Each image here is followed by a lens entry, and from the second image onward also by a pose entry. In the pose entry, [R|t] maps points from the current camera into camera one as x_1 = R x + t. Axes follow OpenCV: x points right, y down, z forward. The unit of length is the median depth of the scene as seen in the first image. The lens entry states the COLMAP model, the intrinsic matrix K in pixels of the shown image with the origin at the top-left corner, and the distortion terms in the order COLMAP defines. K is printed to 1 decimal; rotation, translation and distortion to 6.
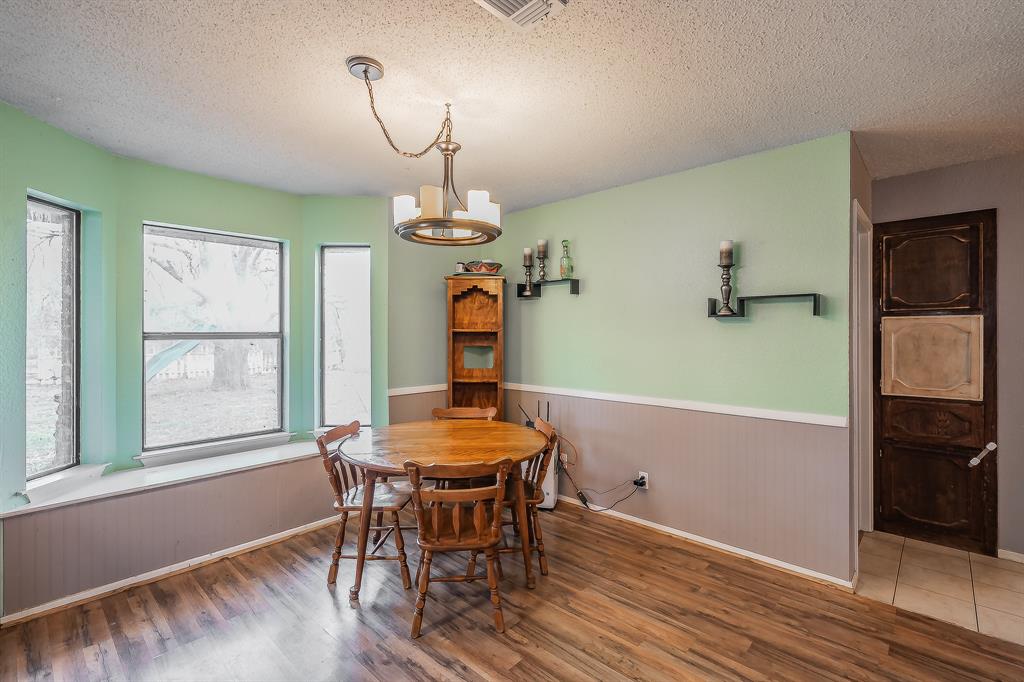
lens RADIAL K [[470.1, 0, 508.6], [0, 470.1, 333.2], [0, 0, 1]] dist [0.021524, 0.000328]
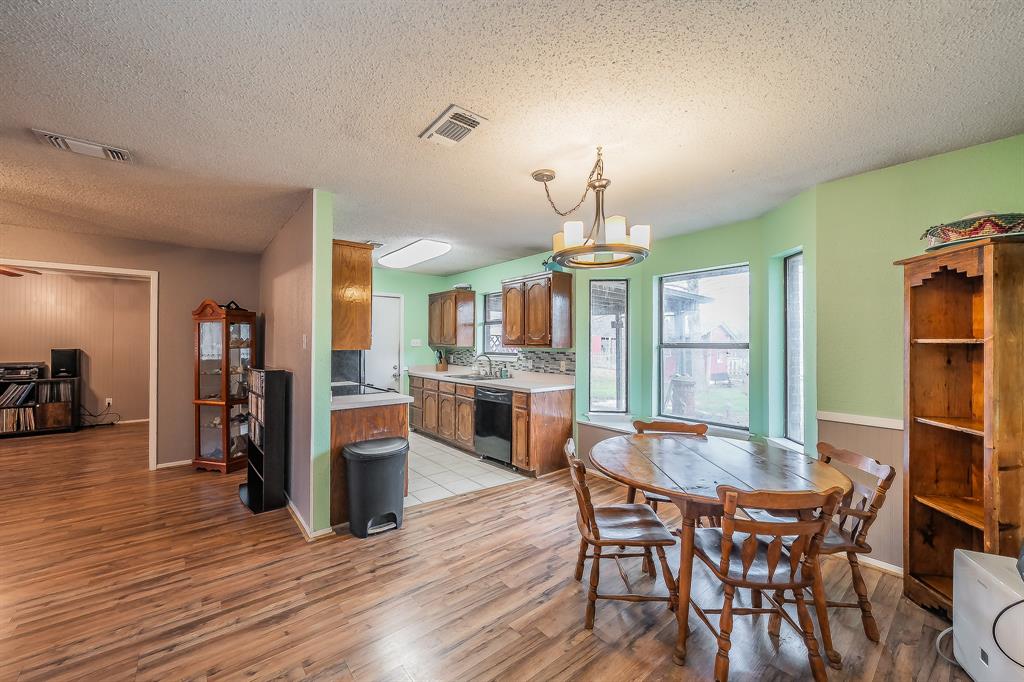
lens RADIAL K [[398.2, 0, 507.6], [0, 398.2, 342.0], [0, 0, 1]] dist [0.001663, -0.000457]
pose [[-0.147084, -0.000115, -0.989124, 0.606392], [-0.005339, 0.999986, 0.000677, 0.003851], [0.989110, 0.005380, -0.147082, 0.660834]]
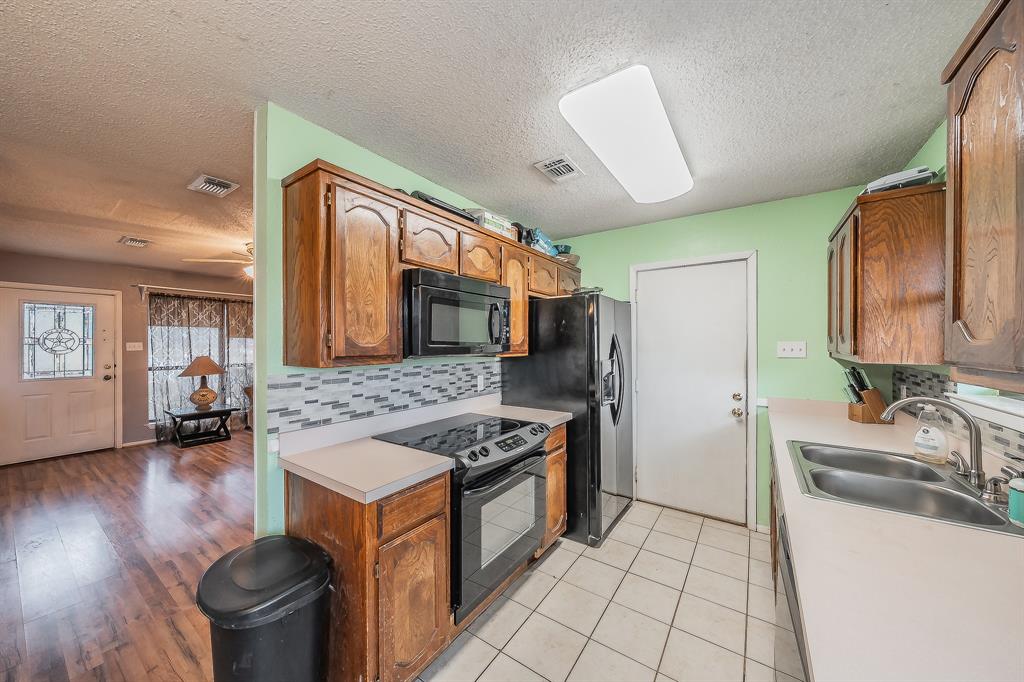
lens RADIAL K [[359.0, 0, 497.0], [0, 359.0, 343.3], [0, 0, 1]] dist [-0.000208, 0.000070]
pose [[-0.992343, 0.004943, -0.123417, -0.475597], [0.004466, 0.999981, 0.004146, -0.009258], [0.123435, 0.003563, -0.992346, 0.656027]]
